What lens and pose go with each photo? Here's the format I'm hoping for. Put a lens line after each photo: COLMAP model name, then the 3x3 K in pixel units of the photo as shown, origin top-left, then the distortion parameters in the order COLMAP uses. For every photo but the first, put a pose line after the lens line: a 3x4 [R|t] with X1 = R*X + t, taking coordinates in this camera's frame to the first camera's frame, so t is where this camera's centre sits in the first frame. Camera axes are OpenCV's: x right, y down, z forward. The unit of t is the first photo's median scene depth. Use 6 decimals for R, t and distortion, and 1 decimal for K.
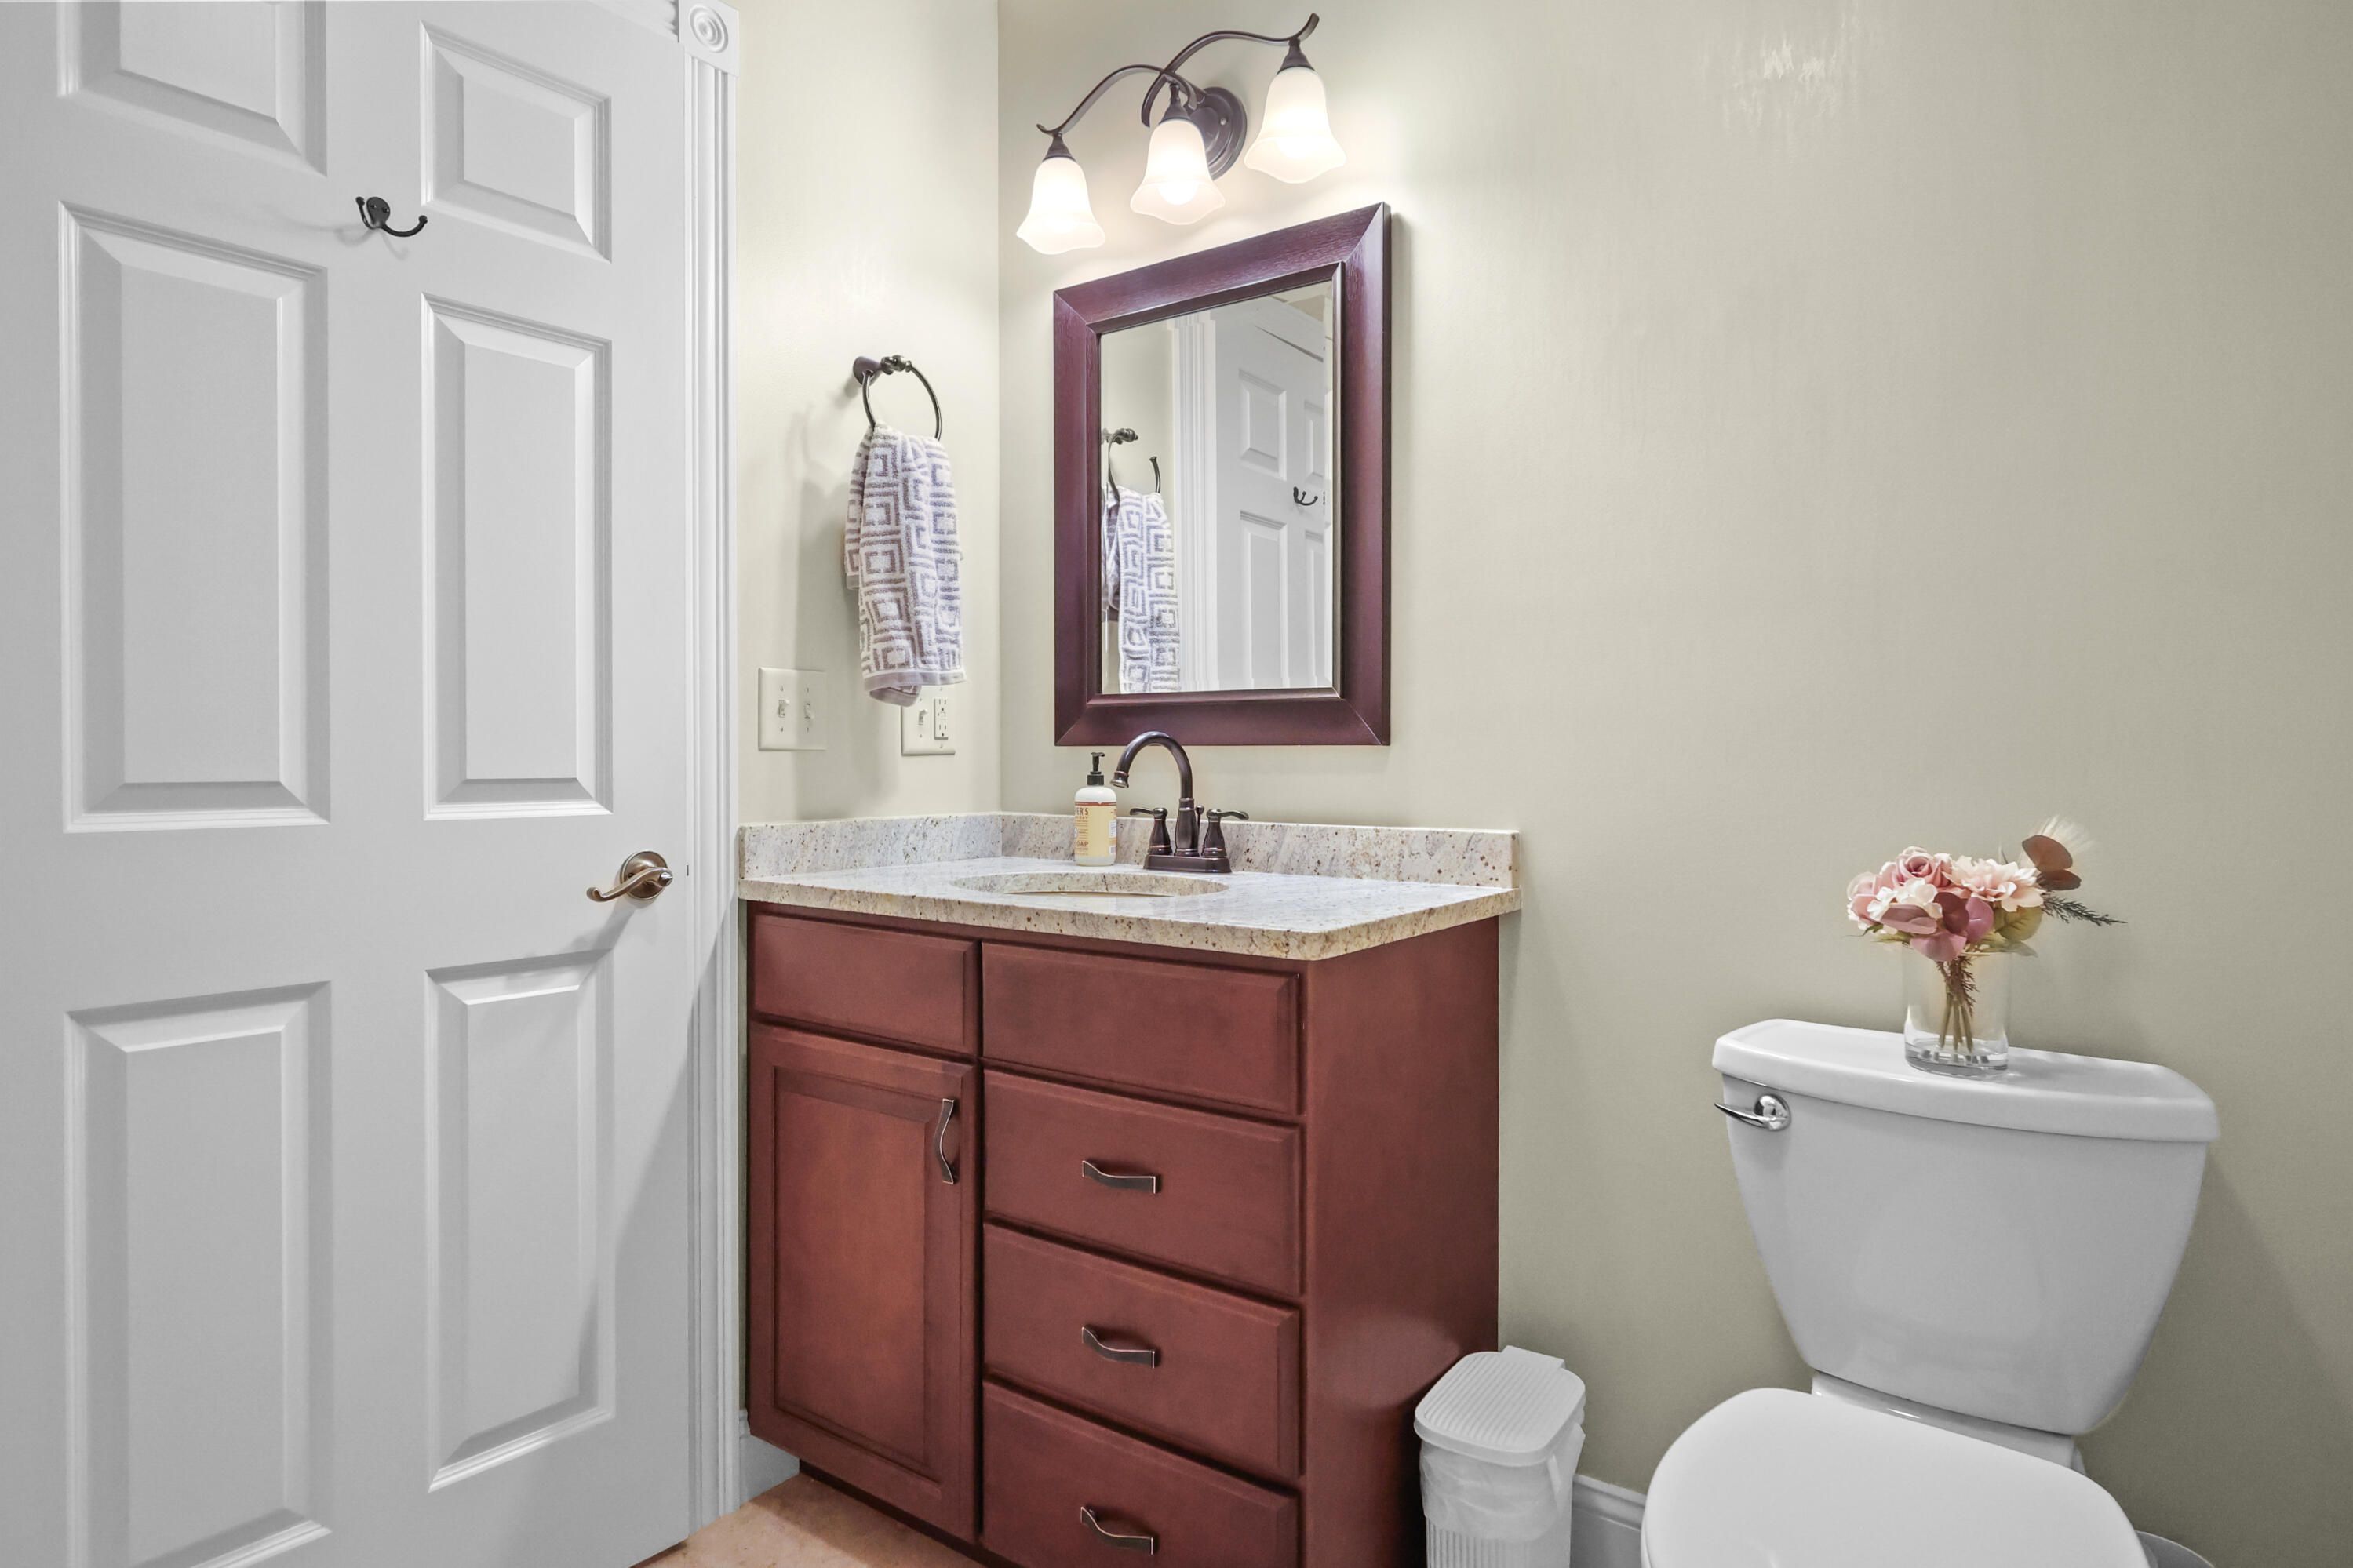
lens RADIAL K [[1307.7, 0, 1191.7], [0, 1307.7, 776.5], [0, 0, 1]] dist [-0.004145, 0.000508]
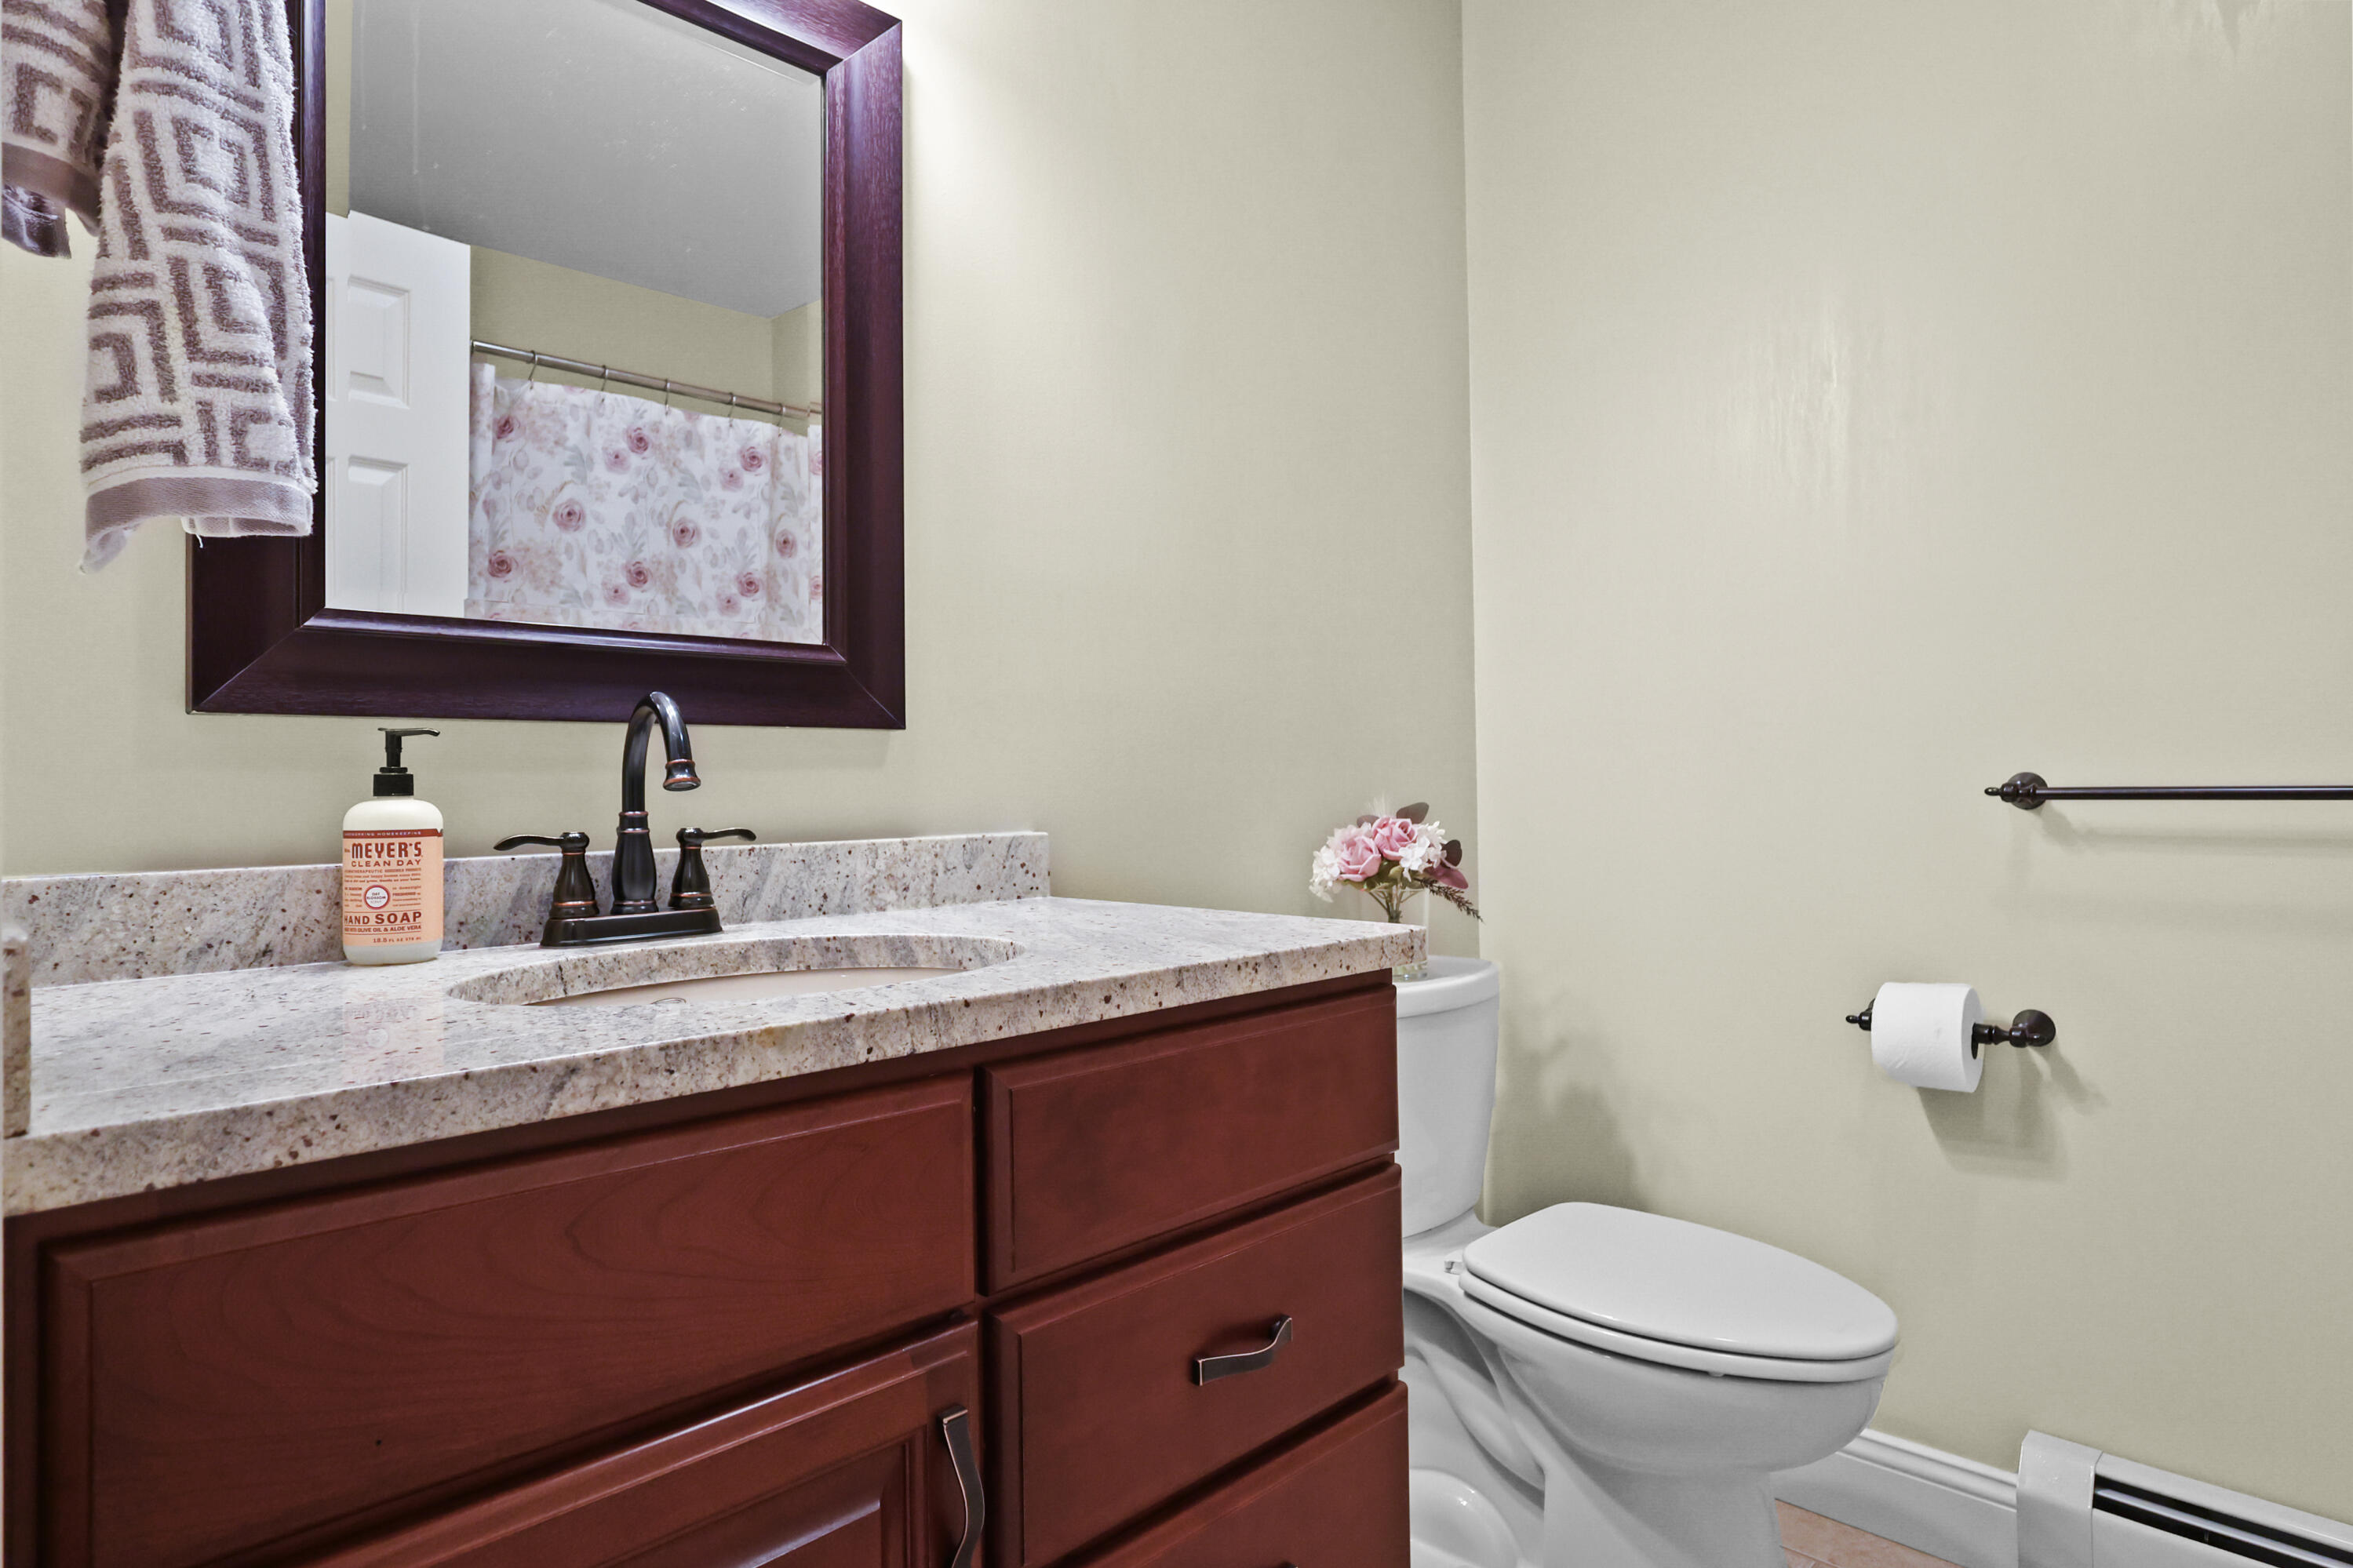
lens RADIAL K [[1307.7, 0, 1168.6], [0, 1307.7, 777.2], [0, 0, 1]] dist [-0.004145, 0.000508]
pose [[0.171651, 0.002712, 0.985154, -0.546036], [0.031229, 0.999479, -0.008192, 0.013989], [-0.984663, 0.032171, 0.171477, 0.694335]]
